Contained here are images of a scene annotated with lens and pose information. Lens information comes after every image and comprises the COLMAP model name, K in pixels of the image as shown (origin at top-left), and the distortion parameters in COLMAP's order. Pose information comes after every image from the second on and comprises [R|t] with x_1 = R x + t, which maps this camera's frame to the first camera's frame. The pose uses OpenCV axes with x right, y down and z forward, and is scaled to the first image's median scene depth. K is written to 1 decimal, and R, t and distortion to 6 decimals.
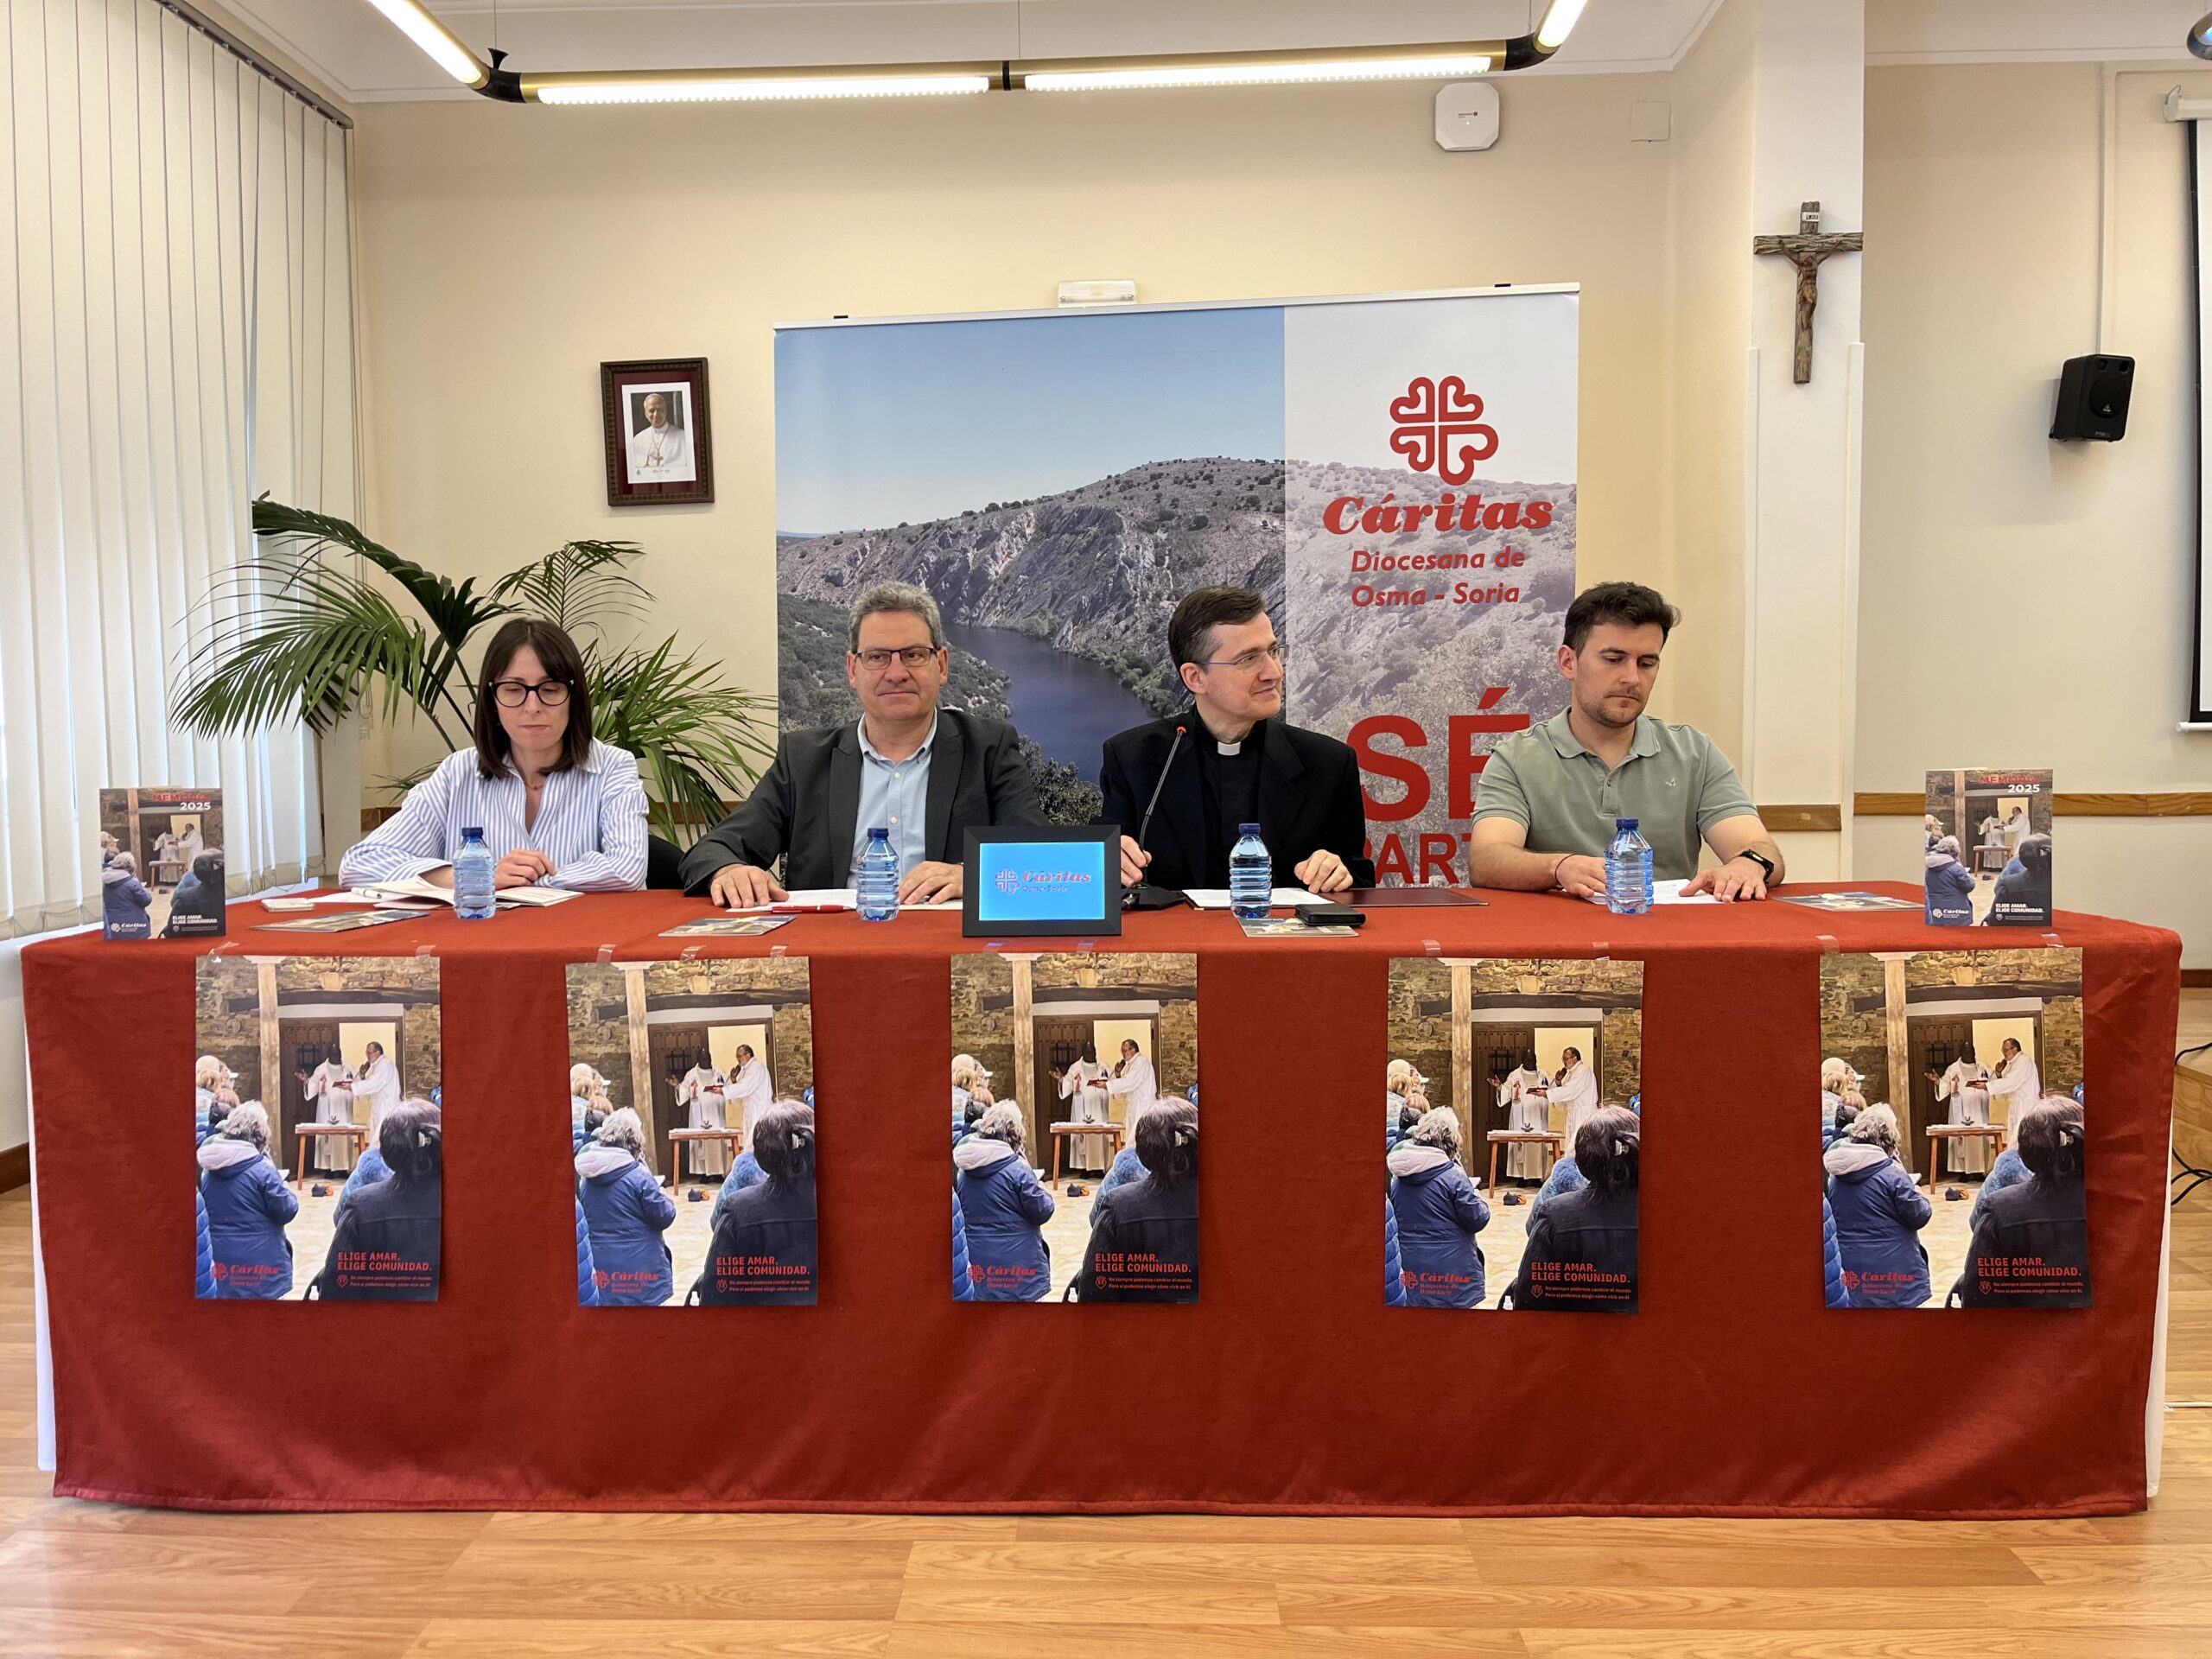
lens RADIAL K [[1642.7, 0, 1093.9], [0, 1642.7, 837.9], [0, 0, 1]] dist [0.084862, -0.142838]
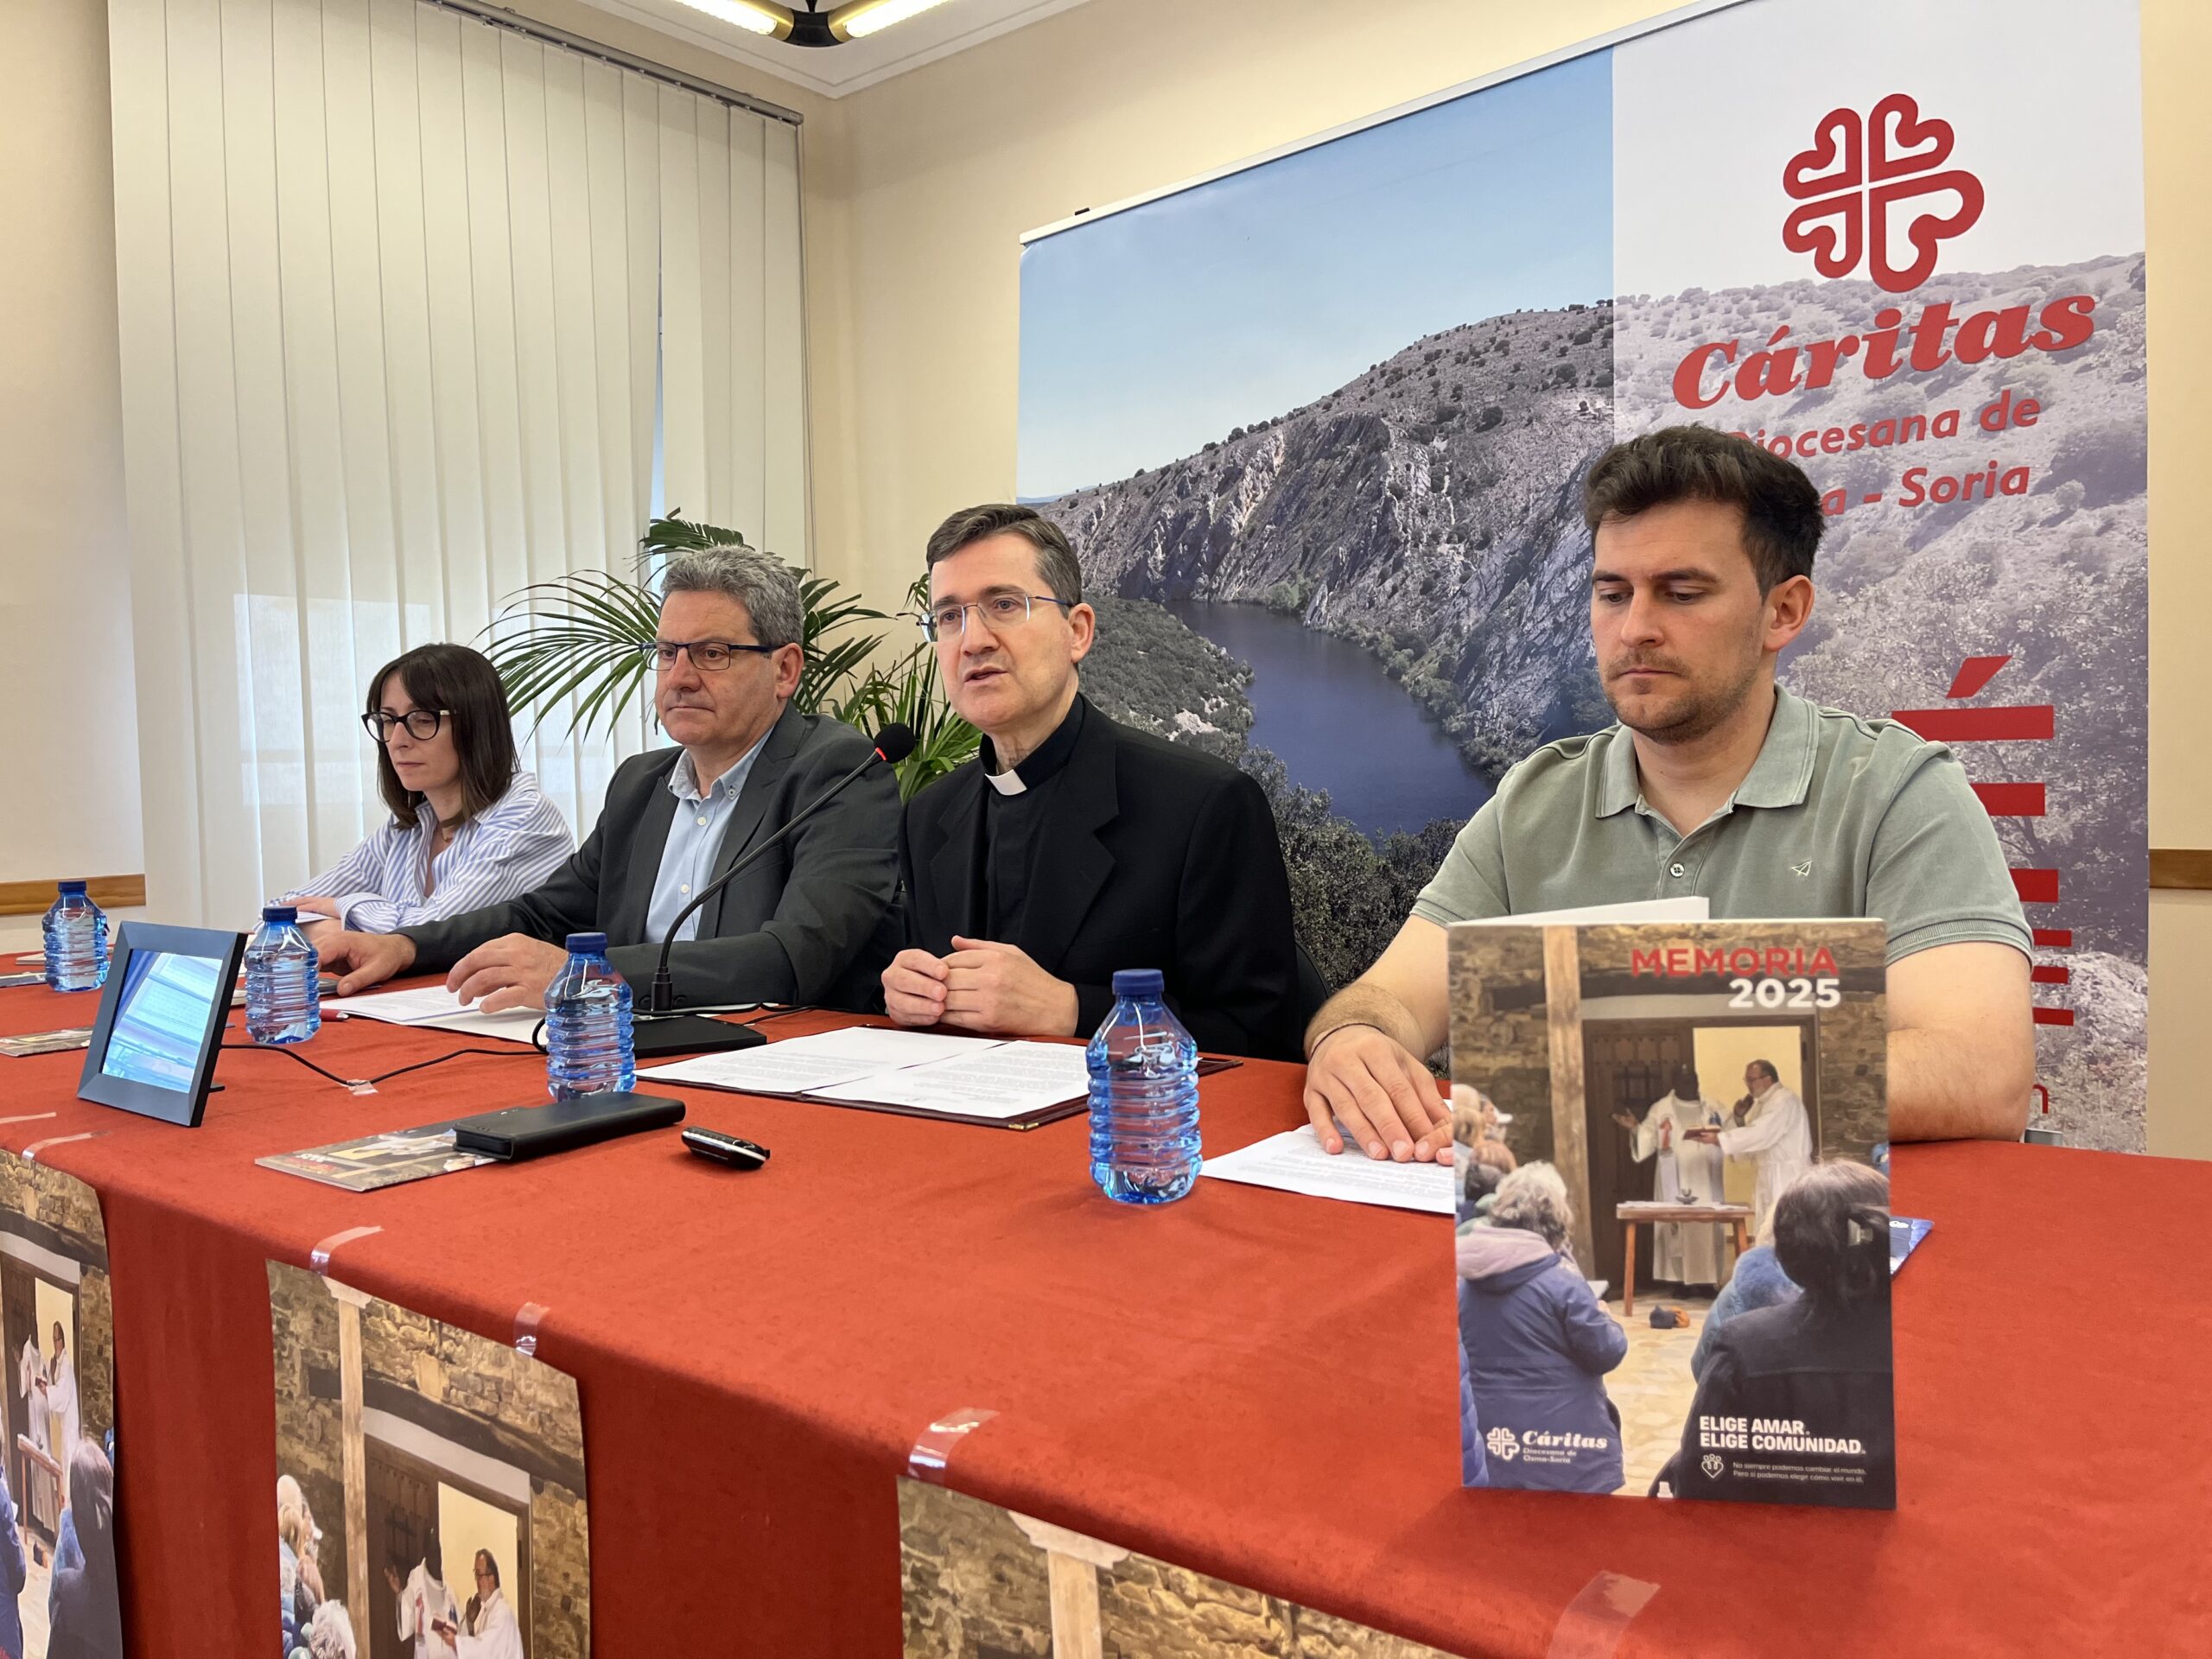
lens RADIAL K [[1677.3, 0, 1114.2], [0, 1677.3, 833.2], [0, 0, 1]] dist [0.030944, -0.011456]
pose [[0.806095, 0.021986, -0.591378, 0.341504], [-0.024090, 0.999700, 0.004330, -0.029388], [0.591296, 0.010755, 0.806383, 0.390665]]
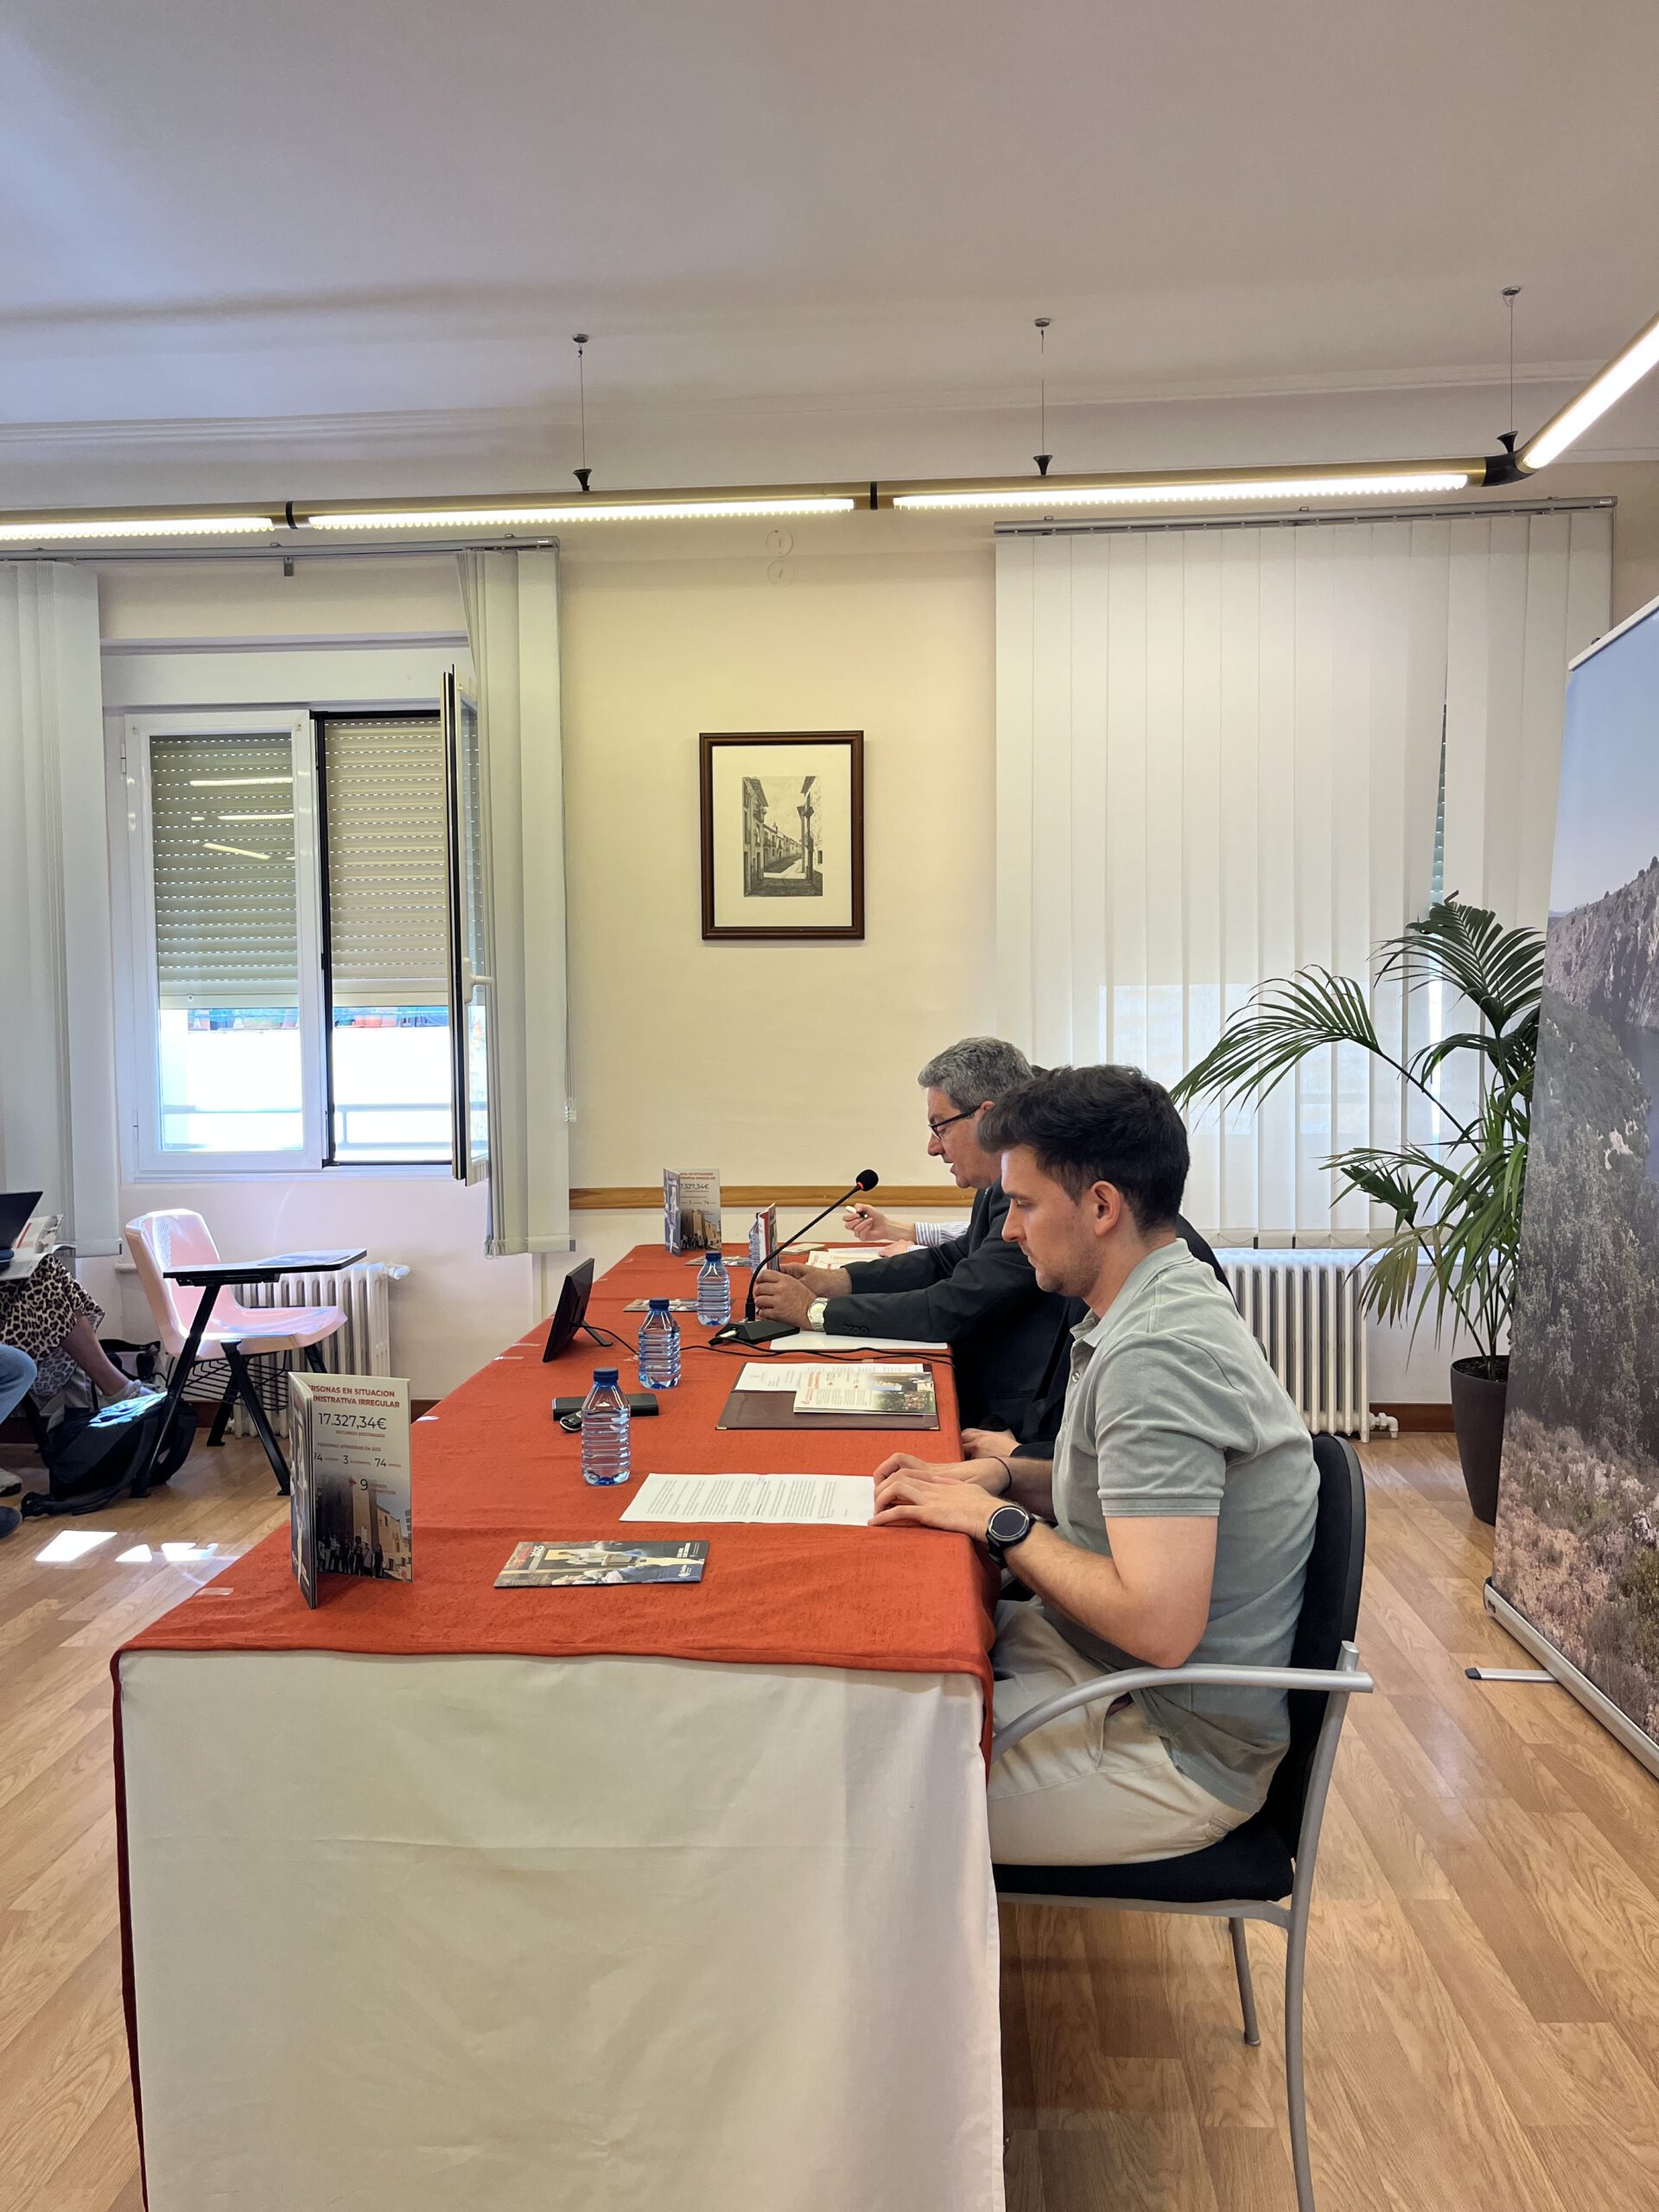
lens RADIAL K [[1602.2, 0, 840.3], [0, 1602.2, 1134.2], [0, 0, 1]] dist [0.034423, -0.078153]
pose [[-0.008954, 0.077860, -0.996924, 0.665905], [-0.050312, 0.995666, 0.078213, -0.122718], [0.998693, 0.050858, -0.004998, 0.673416]]
